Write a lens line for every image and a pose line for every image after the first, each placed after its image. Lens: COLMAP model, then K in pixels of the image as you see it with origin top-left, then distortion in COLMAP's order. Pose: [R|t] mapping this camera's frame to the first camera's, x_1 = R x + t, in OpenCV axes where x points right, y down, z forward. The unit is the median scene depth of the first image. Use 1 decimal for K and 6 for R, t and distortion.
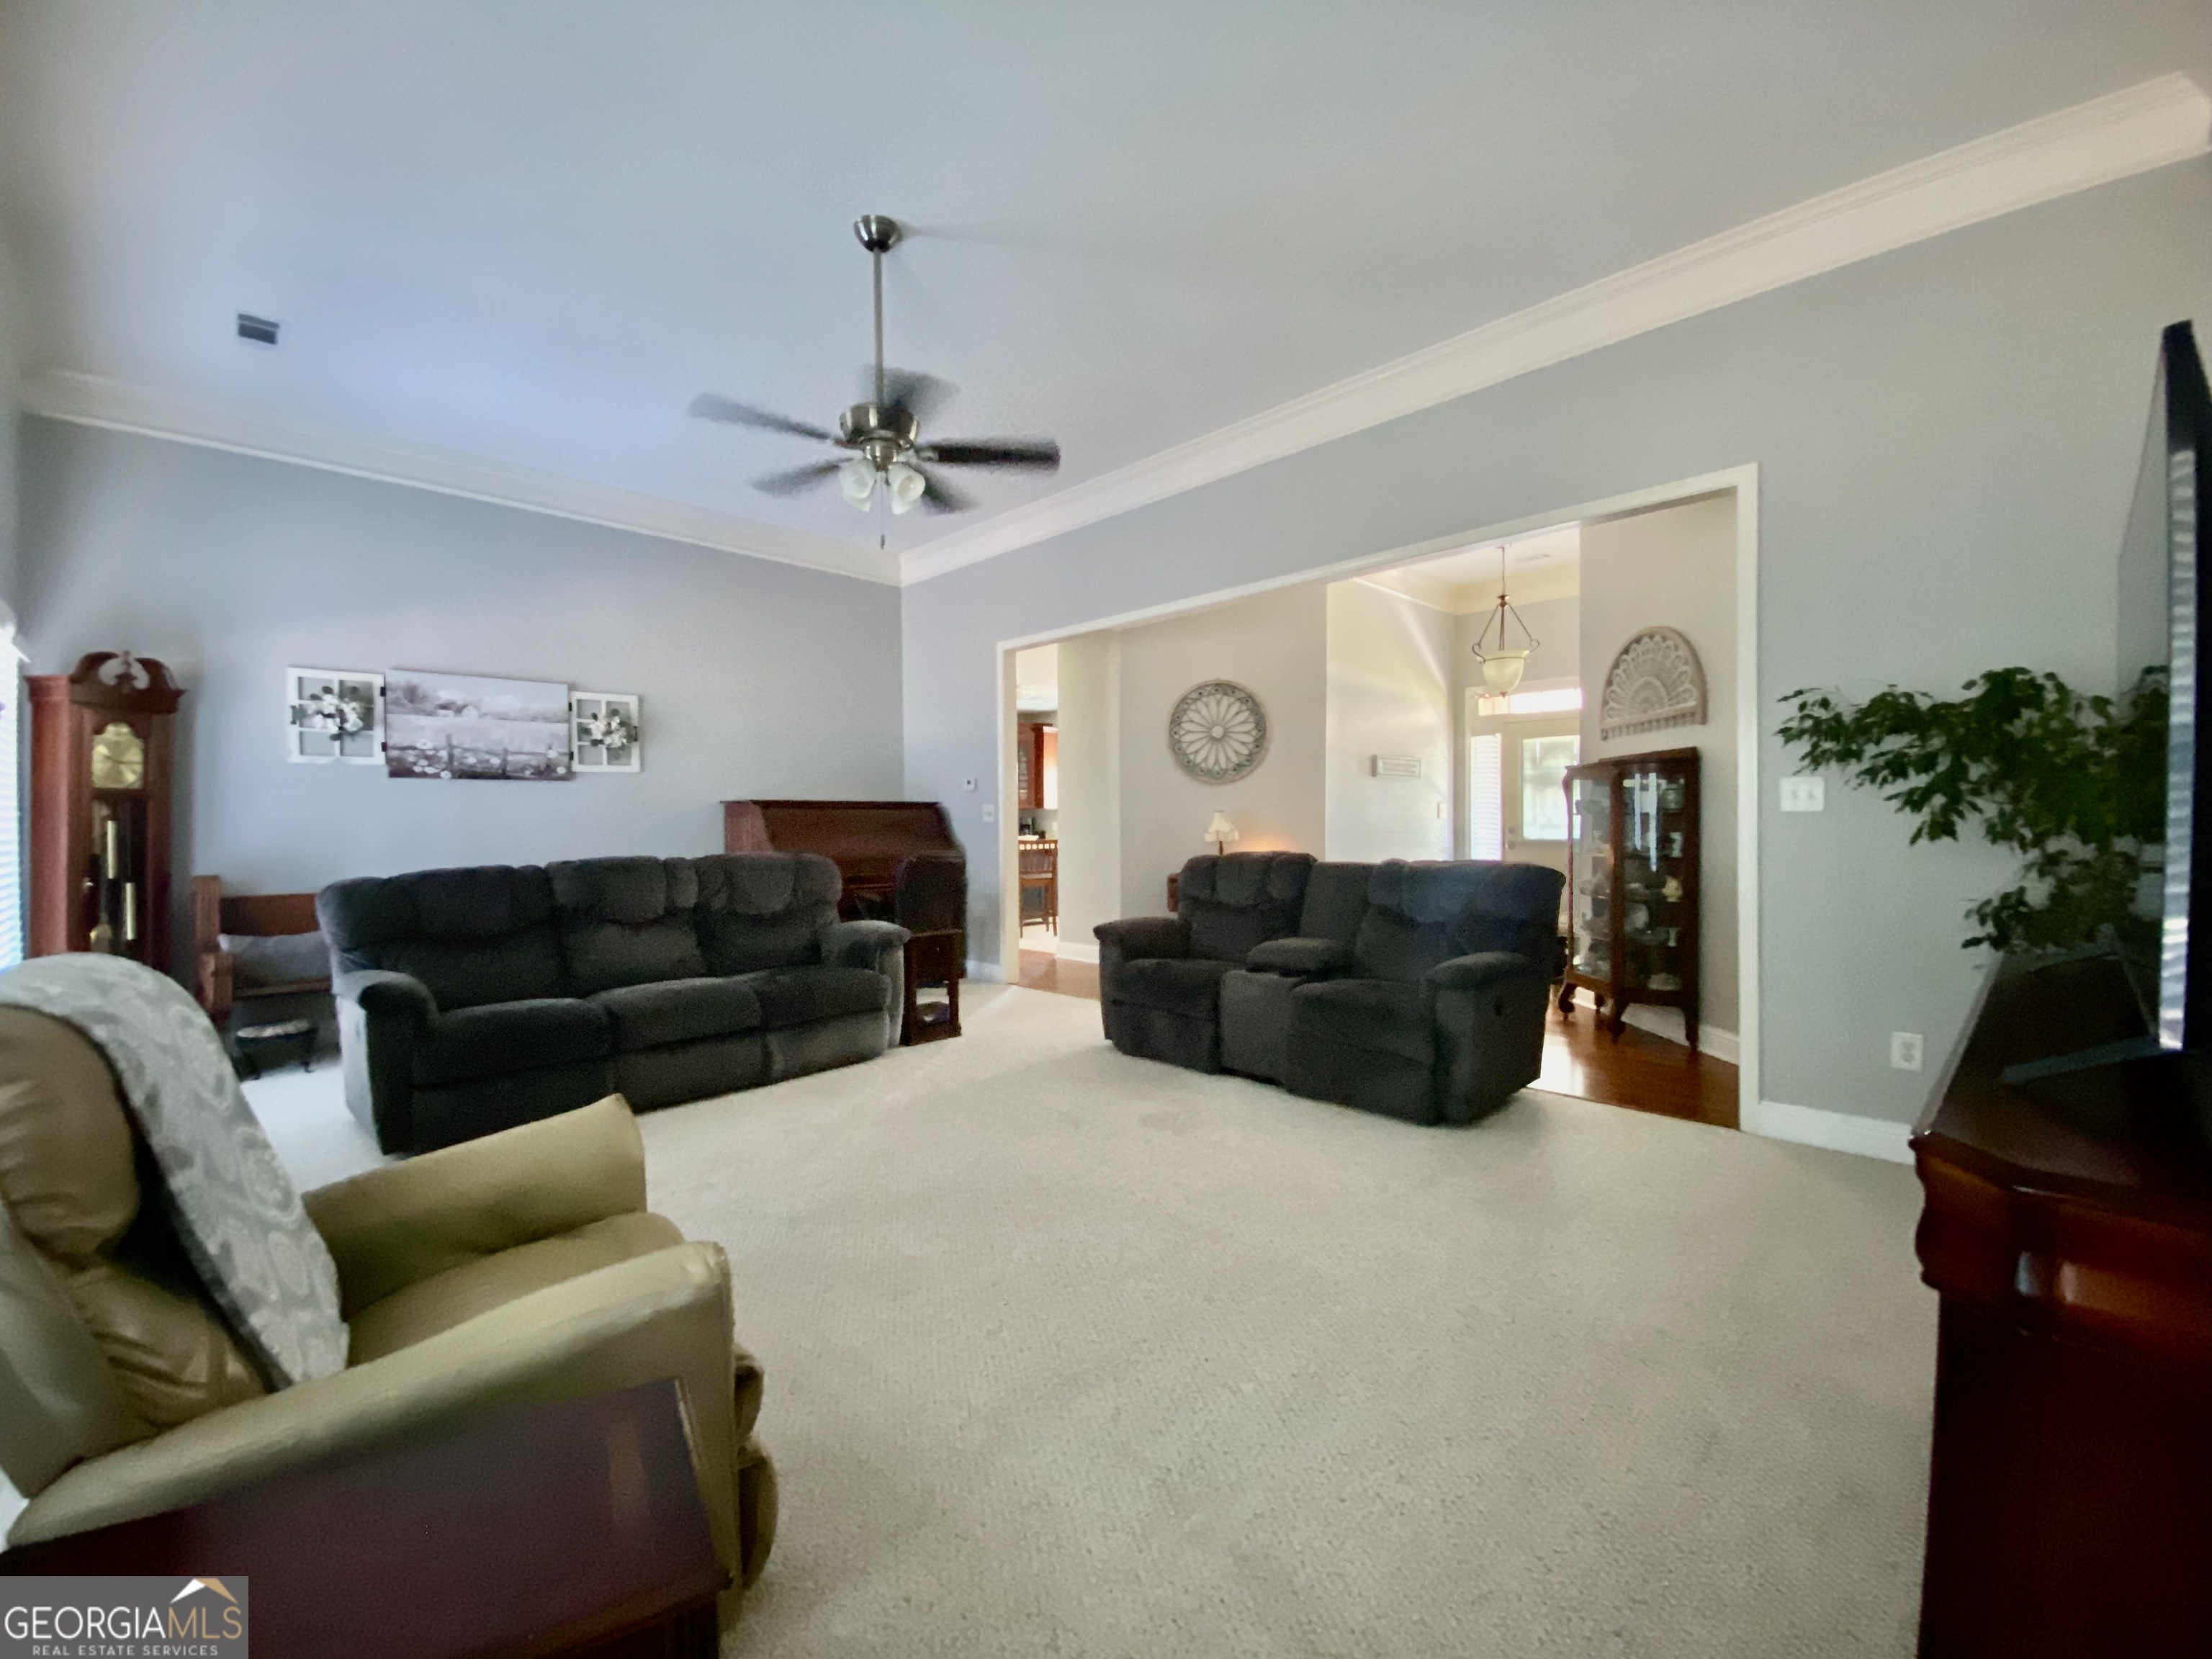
lens RADIAL K [[868.8, 0, 1044.4], [0, 868.8, 822.3], [0, 0, 1]] dist [0.000229, 0.000005]
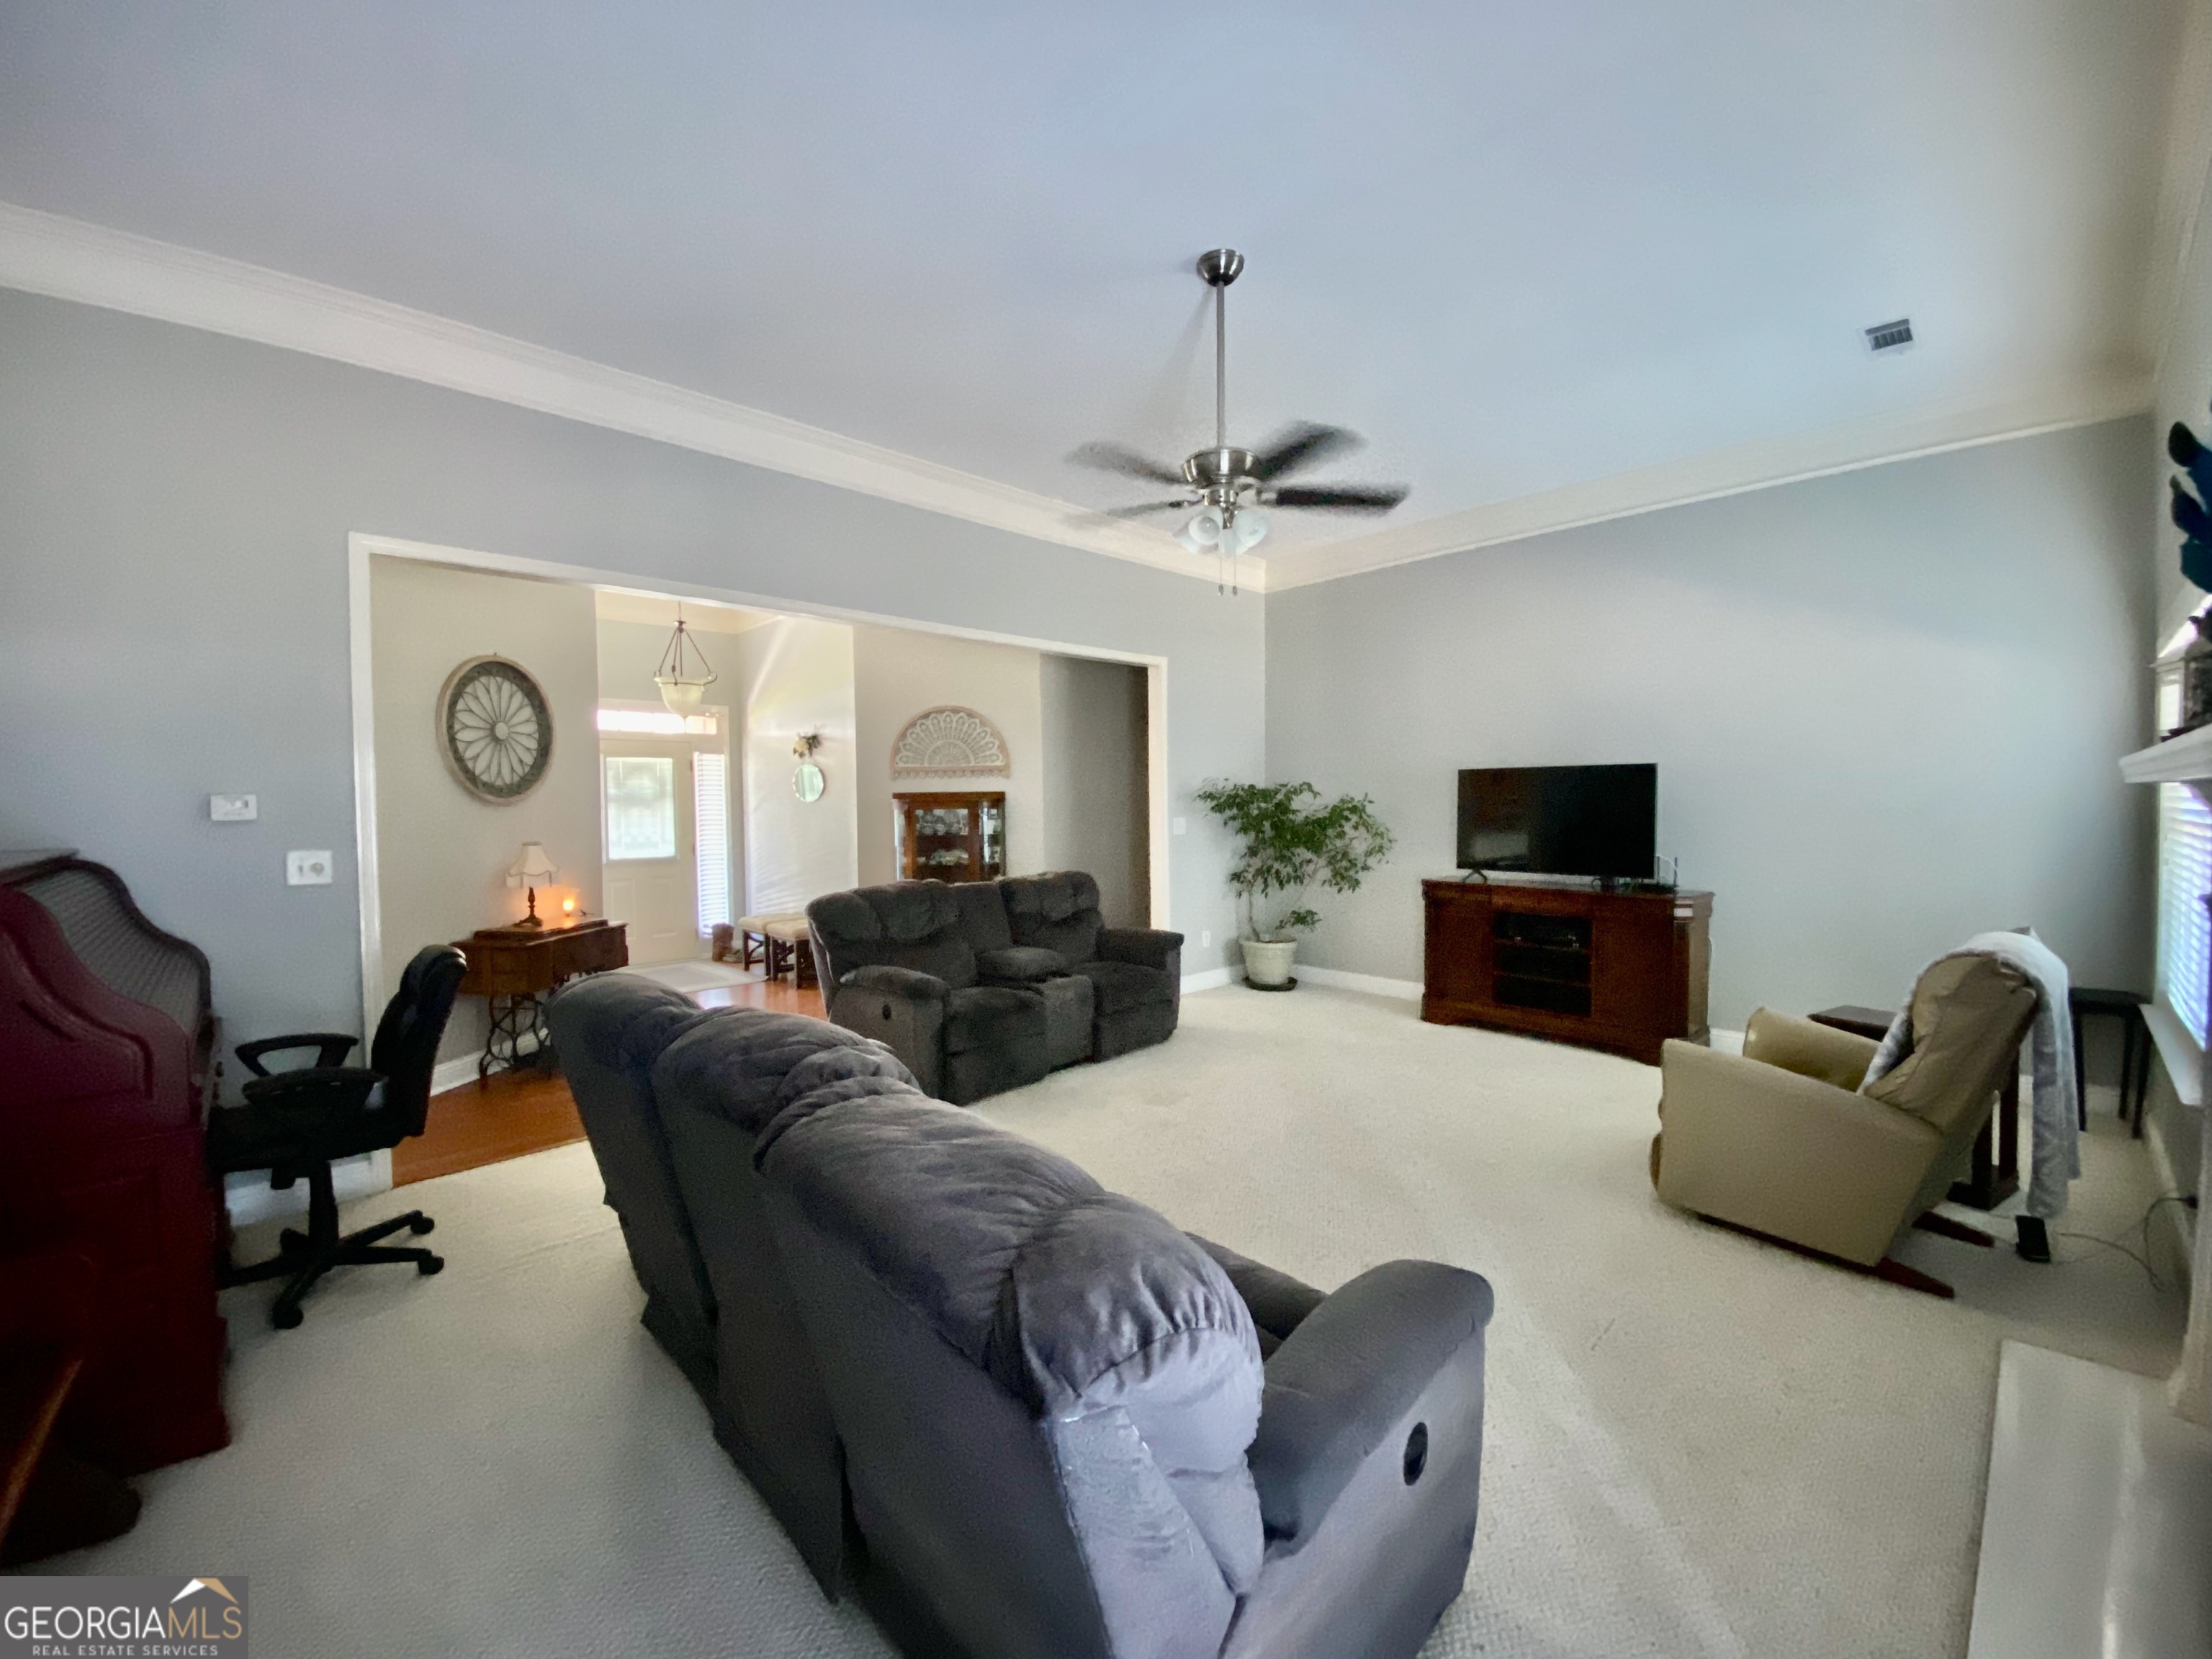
lens RADIAL K [[892.4, 0, 1119.9], [0, 892.4, 822.6], [0, 0, 1]] dist [0.000764, -0.010933]
pose [[-0.059750, -0.017287, 0.998064, -0.277327], [0.017594, 0.999676, 0.018368, -0.017619], [-0.998058, 0.018657, -0.059426, 0.278555]]
